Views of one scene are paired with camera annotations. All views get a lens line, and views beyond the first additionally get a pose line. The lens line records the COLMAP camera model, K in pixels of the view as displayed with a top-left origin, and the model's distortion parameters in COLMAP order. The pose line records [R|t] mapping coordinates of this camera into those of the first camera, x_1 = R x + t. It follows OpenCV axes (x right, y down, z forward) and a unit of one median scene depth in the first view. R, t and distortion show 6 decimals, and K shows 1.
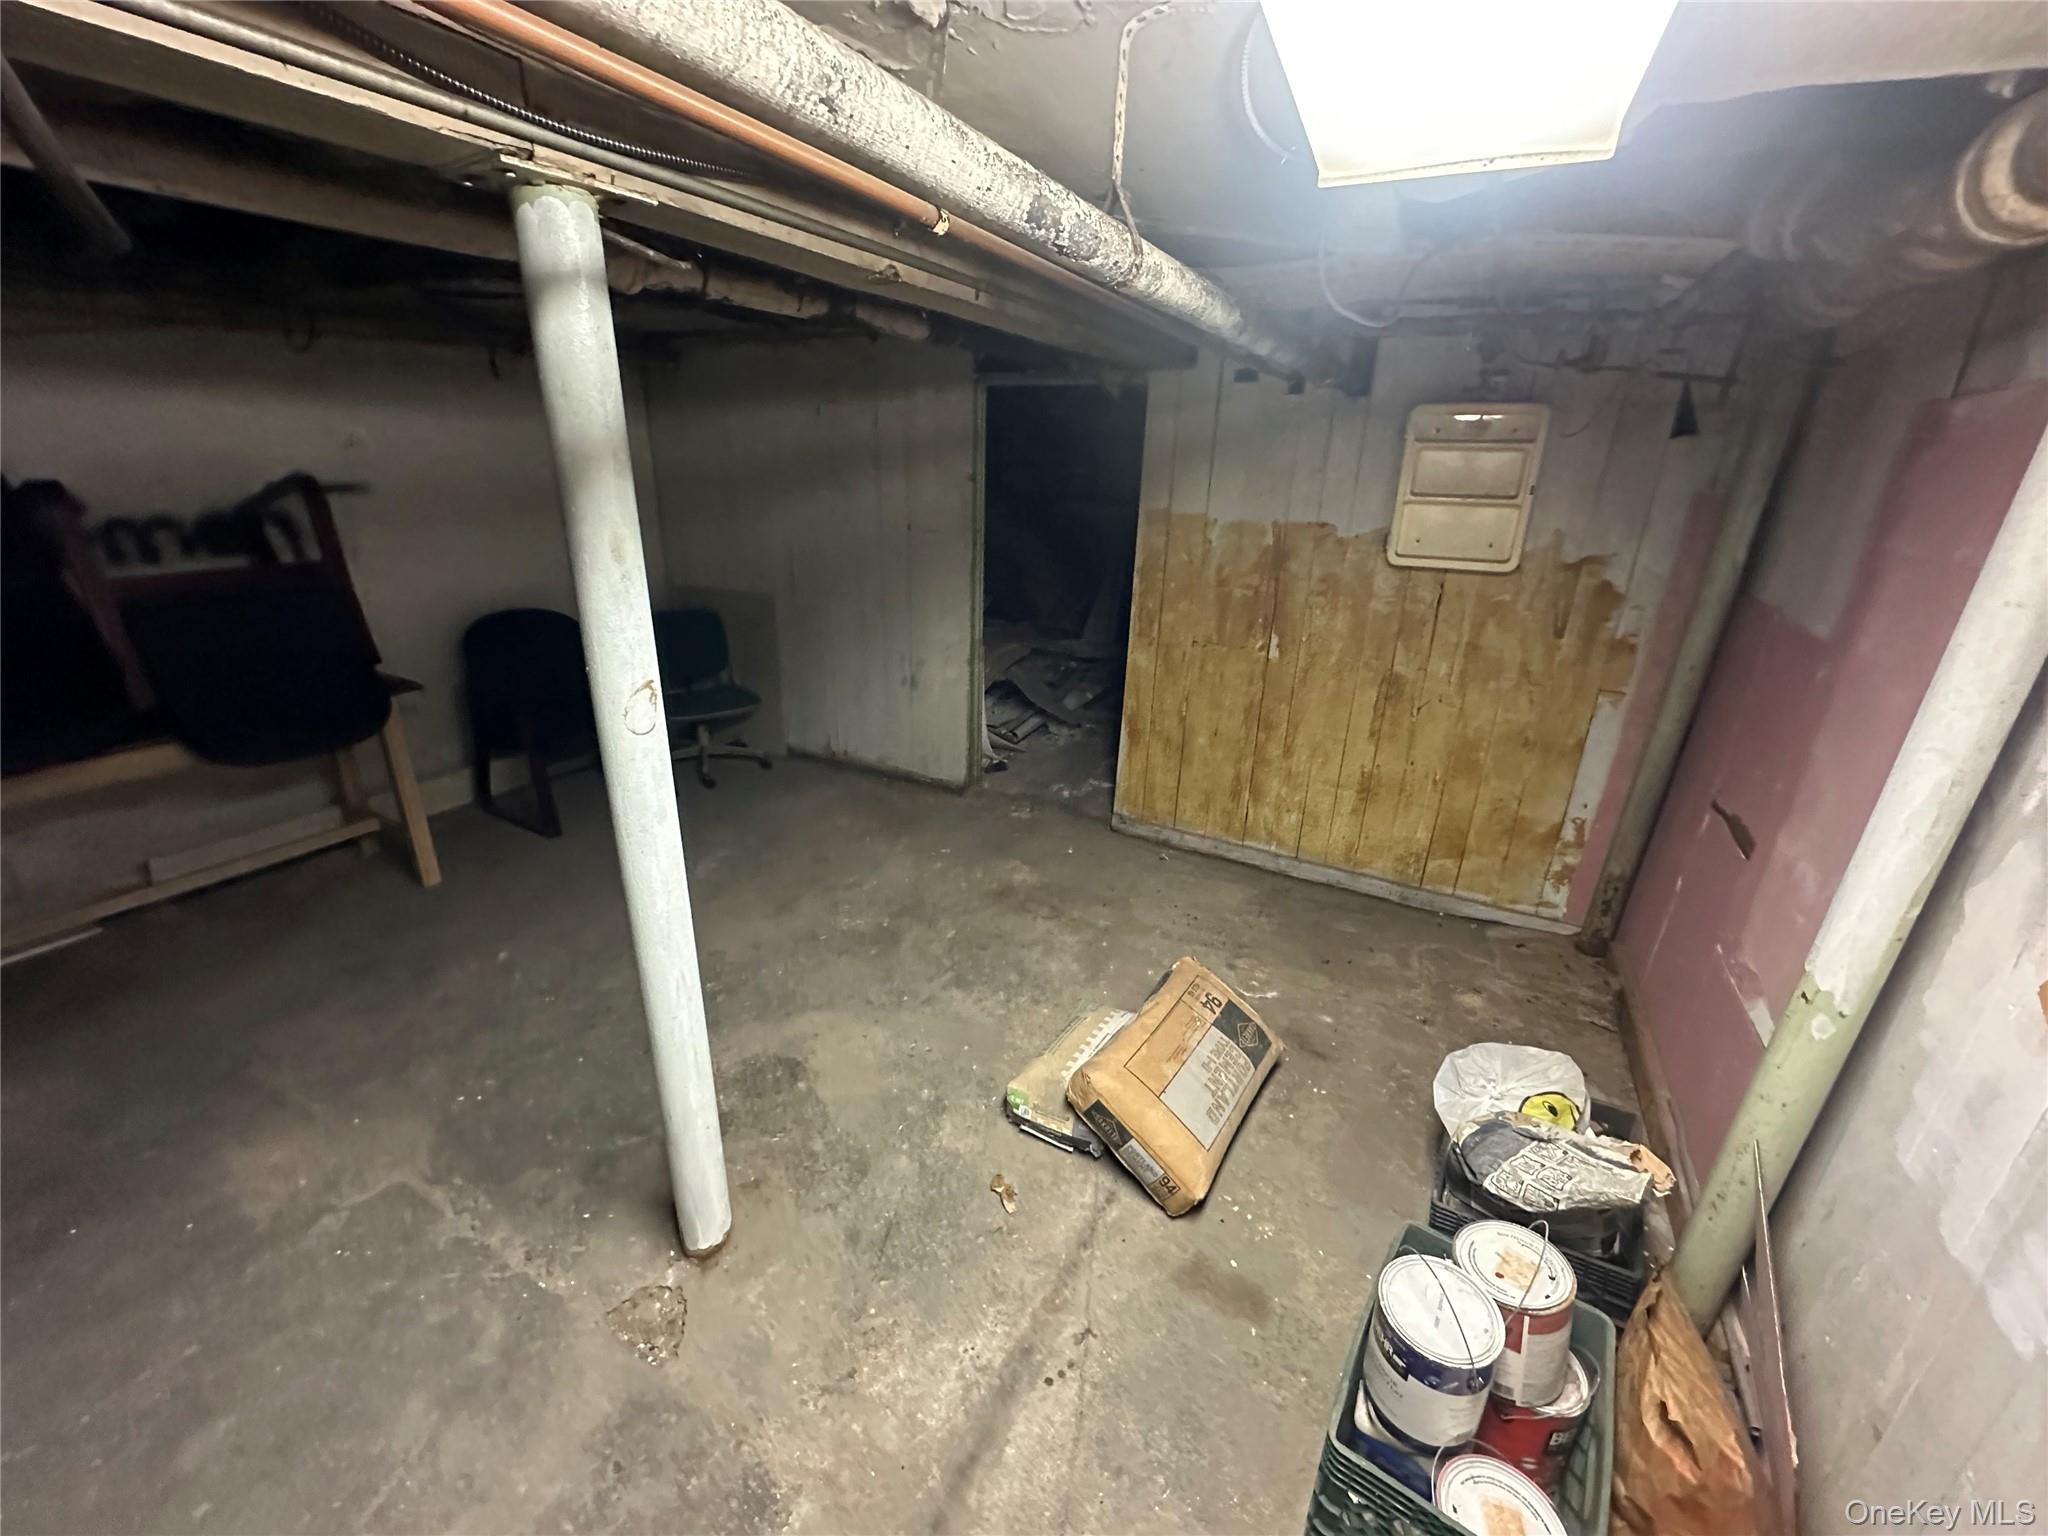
lens RADIAL K [[813.0, 0, 1025.6], [0, 813.0, 782.8], [0, 0, 1]] dist [-0.008061, -0.000375]
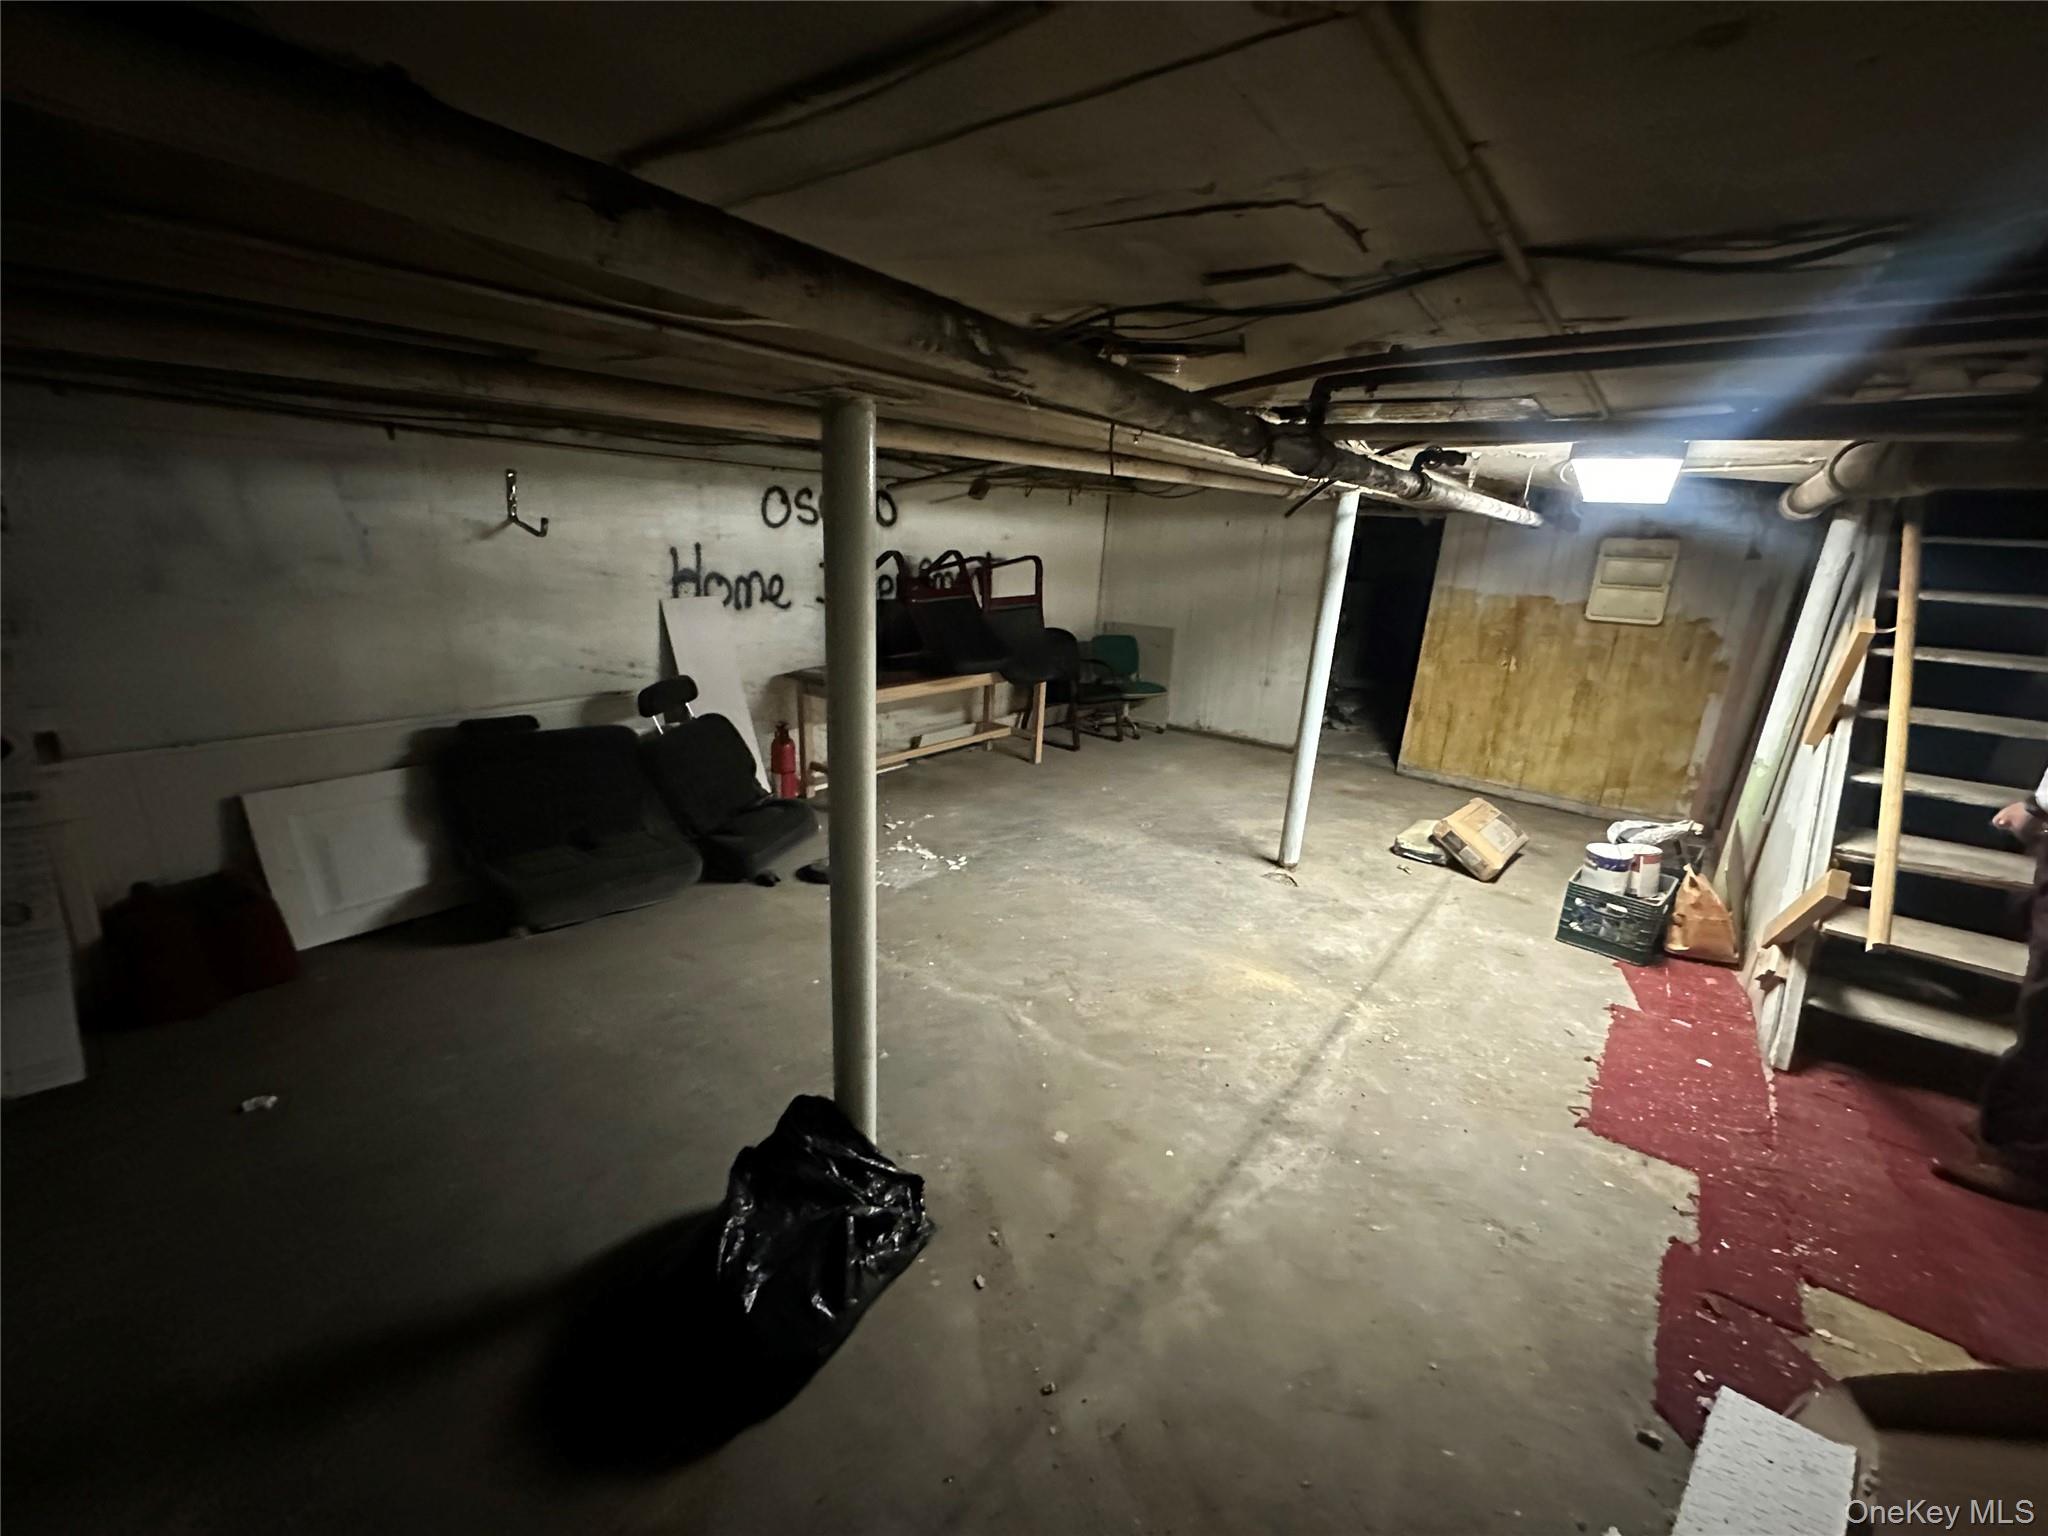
lens RADIAL K [[813.0, 0, 1025.9], [0, 813.0, 779.8], [0, 0, 1]] dist [-0.008061, -0.000375]
pose [[0.985083, 0.071486, -0.156527, -0.460288], [-0.084510, 0.993351, -0.078185, 0.321419], [0.149897, 0.090247, 0.984574, -0.906509]]
